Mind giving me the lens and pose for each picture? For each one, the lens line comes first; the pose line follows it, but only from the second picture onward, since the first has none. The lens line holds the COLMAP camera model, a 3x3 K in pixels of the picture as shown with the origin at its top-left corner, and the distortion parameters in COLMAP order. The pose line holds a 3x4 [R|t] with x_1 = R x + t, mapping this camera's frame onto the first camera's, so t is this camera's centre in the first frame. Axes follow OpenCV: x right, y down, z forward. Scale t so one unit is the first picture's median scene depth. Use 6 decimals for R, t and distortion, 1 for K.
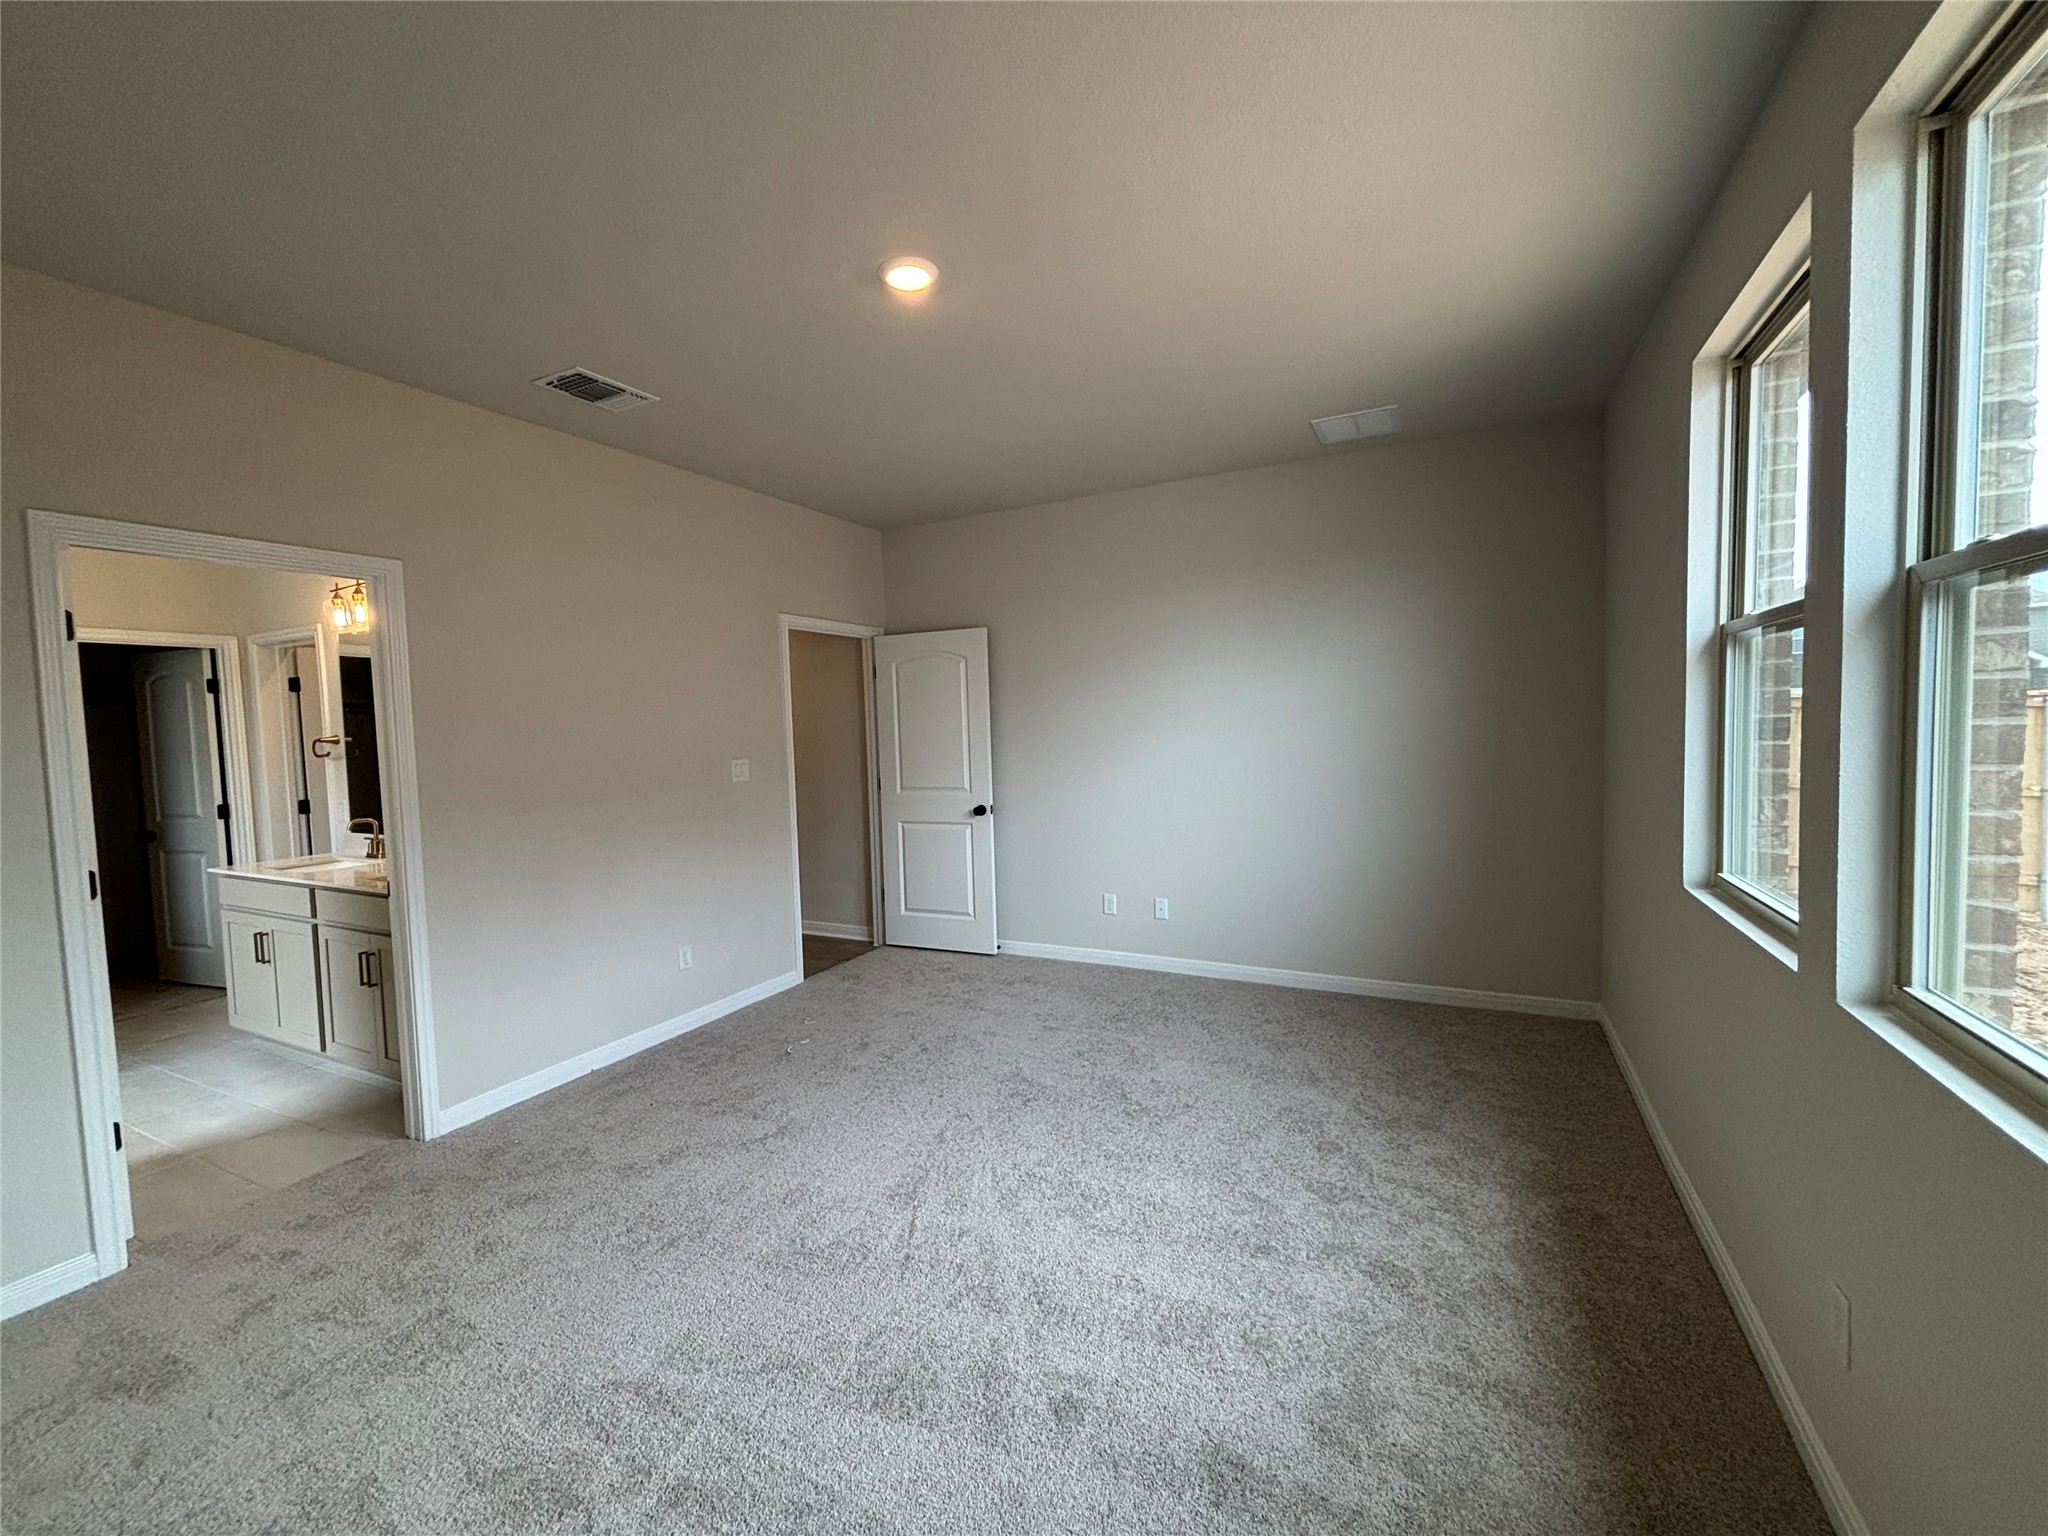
lens RADIAL K [[831.9, 0, 1029.5], [0, 831.9, 767.0], [0, 0, 1]] dist [0.000639, 0.000176]
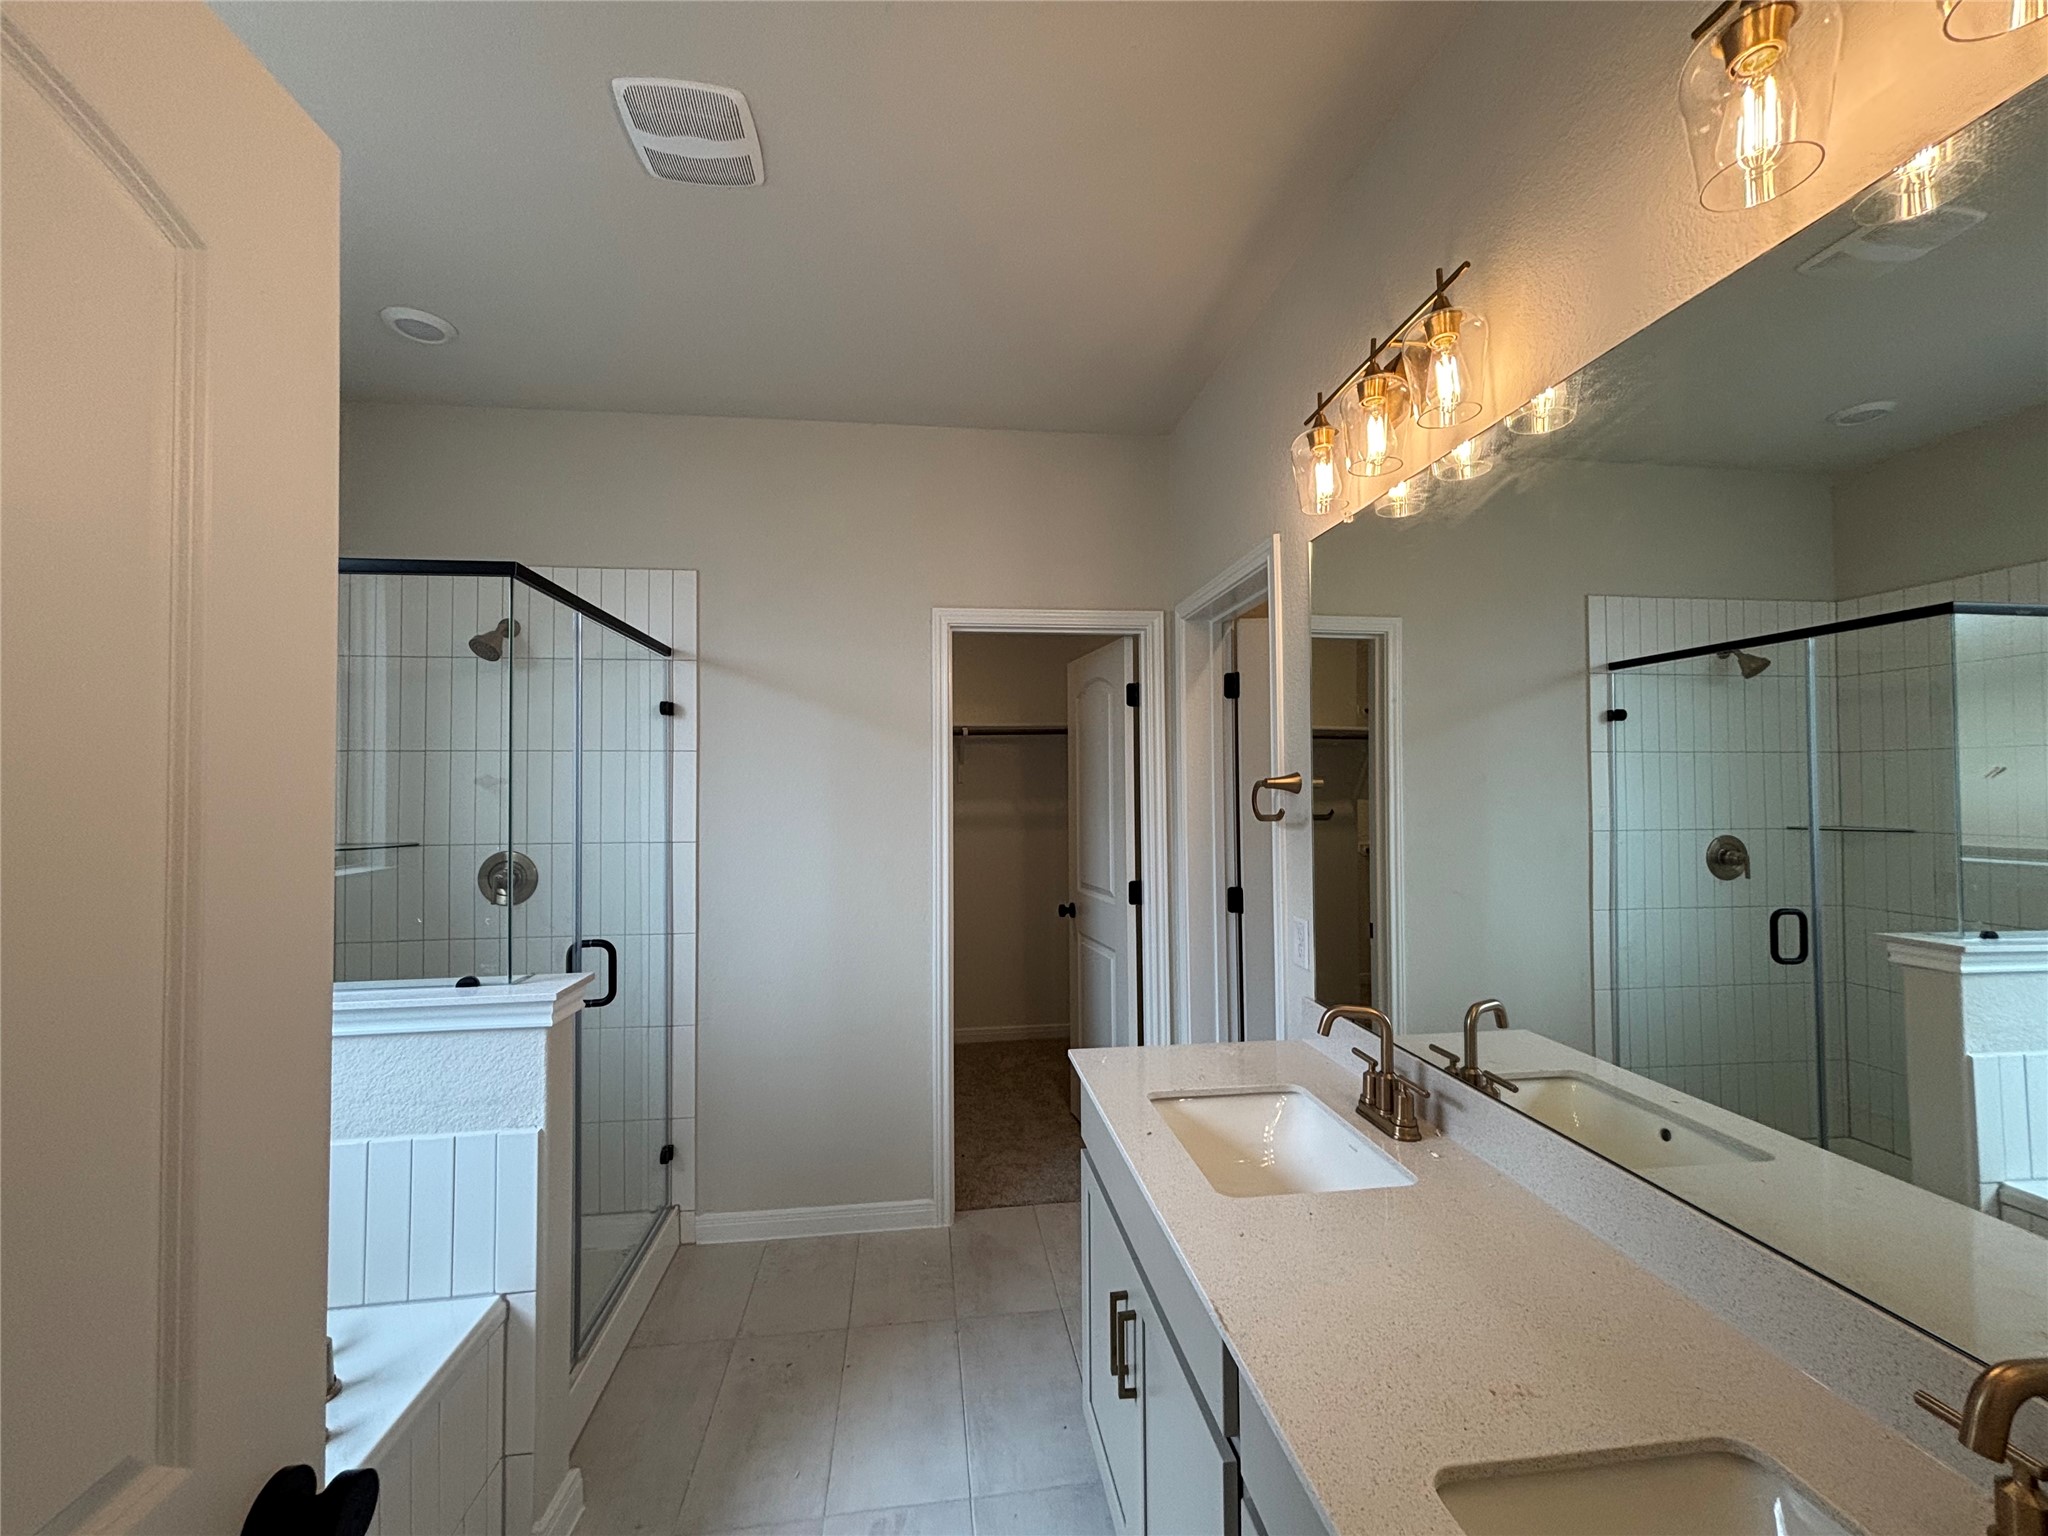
lens RADIAL K [[831.9, 0, 1016.0], [0, 831.9, 751.0], [0, 0, 1]] dist [0.000639, 0.000176]
pose [[0.554342, -0.005743, -0.832269, -0.503191], [-0.058778, 0.997209, -0.046031, -0.018614], [0.830211, 0.074437, 0.552457, 0.579842]]
